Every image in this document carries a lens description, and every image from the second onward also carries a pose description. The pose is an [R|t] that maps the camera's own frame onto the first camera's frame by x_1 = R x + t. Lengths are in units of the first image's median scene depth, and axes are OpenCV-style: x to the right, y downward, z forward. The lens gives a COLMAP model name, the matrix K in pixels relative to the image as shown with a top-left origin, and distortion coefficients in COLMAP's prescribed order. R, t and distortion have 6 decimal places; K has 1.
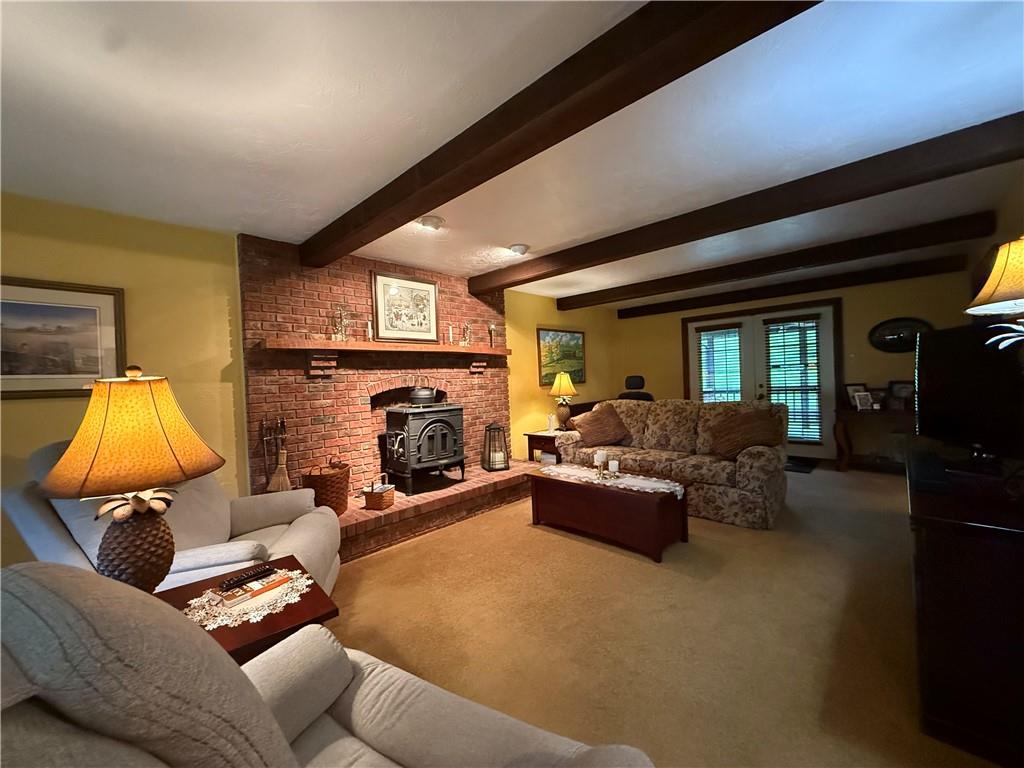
lens RADIAL K [[409.4, 0, 514.1], [0, 409.4, 381.2], [0, 0, 1]] dist [0.000559, 0.000760]
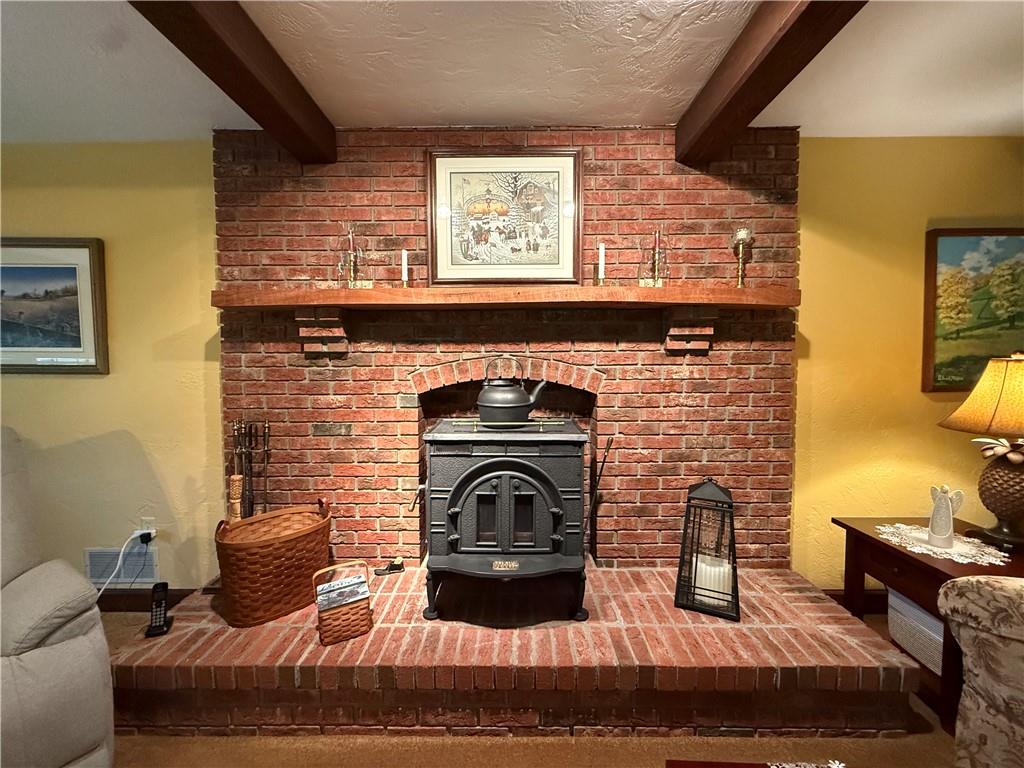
lens RADIAL K [[409.4, 0, 507.9], [0, 409.4, 383.4], [0, 0, 1]] dist [0.000559, 0.000760]
pose [[0.677394, 0.070278, -0.732256, 0.113905], [-0.026124, 0.997096, 0.071530, -0.016864], [0.735157, -0.029325, 0.677262, 0.691876]]
